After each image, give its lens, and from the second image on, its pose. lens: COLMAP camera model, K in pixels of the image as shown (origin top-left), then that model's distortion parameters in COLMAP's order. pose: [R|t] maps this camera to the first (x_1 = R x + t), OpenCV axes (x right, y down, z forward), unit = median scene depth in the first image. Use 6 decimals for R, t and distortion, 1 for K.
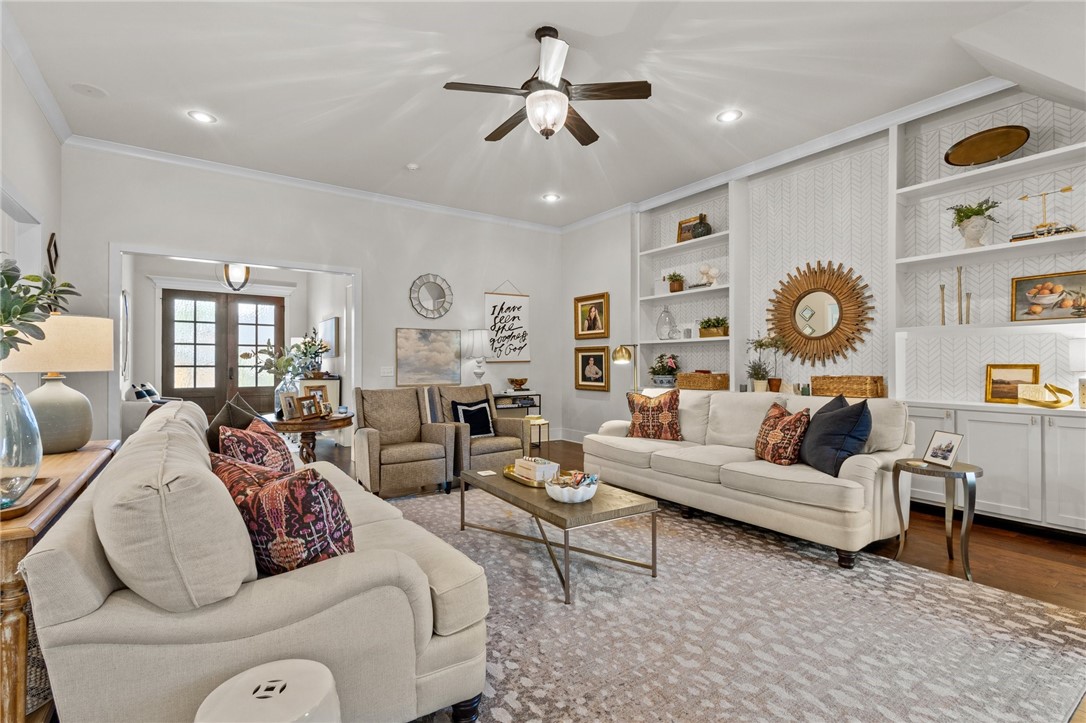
lens RADIAL K [[499.7, 0, 548.0], [0, 499.7, 359.3], [0, 0, 1]] dist [0.000259, -0.000913]
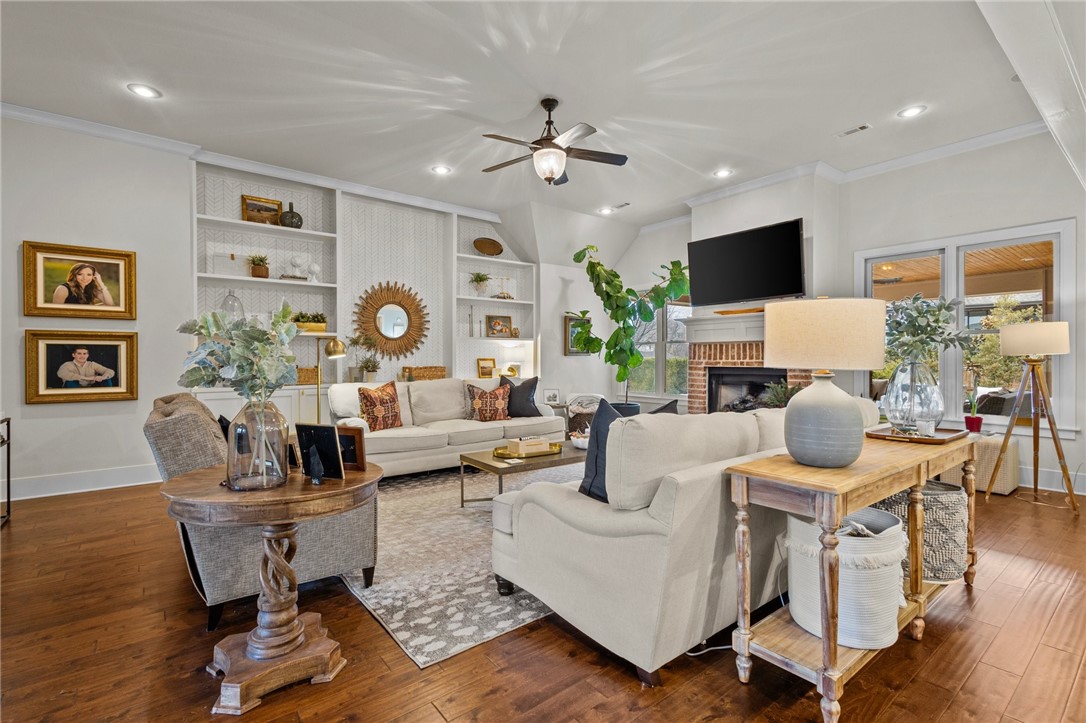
lens RADIAL K [[509.6, 0, 543.0], [0, 509.6, 361.5], [0, 0, 1]] dist [0.017786, -0.002053]
pose [[-0.063993, -0.009484, 0.997905, -0.715633], [-0.010044, 0.999910, 0.008859, 0.001450], [-0.997900, -0.009456, -0.064083, 0.576006]]
